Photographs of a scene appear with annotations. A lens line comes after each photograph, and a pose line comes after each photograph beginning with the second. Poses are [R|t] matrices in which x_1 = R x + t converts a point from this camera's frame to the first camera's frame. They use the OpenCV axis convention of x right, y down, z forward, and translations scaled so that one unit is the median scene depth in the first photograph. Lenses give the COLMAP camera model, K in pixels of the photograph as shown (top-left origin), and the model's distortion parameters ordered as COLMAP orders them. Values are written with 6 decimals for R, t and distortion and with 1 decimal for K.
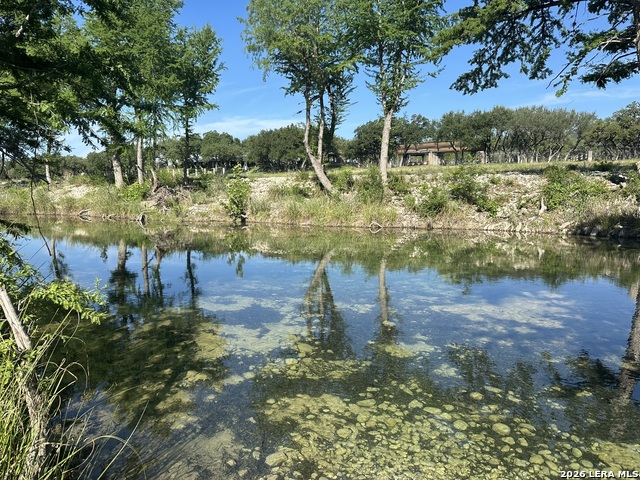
lens RADIAL K [[437.9, 0, 320.0], [0, 437.9, 240.0], [0, 0, 1]] dist [0.054386, -0.079616]
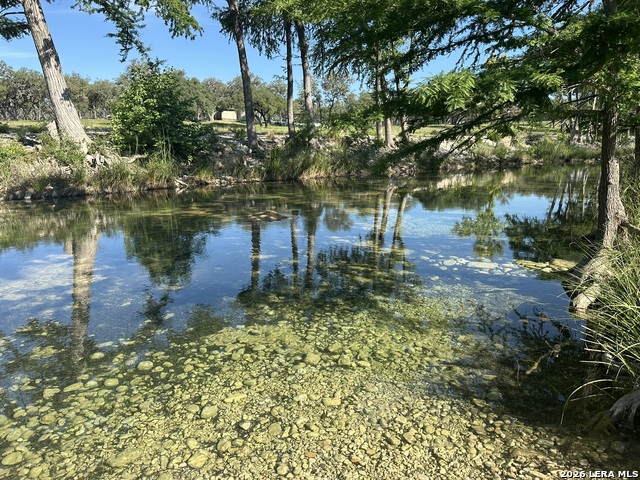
lens RADIAL K [[448.6, 0, 318.5], [0, 448.6, 242.2], [0, 0, 1]] dist [0.042517, -0.051332]
pose [[0.318982, -0.194728, 0.927541, -0.127690], [0.119837, 0.979097, 0.164340, -0.003586], [-0.940154, 0.058732, 0.335650, 0.053277]]
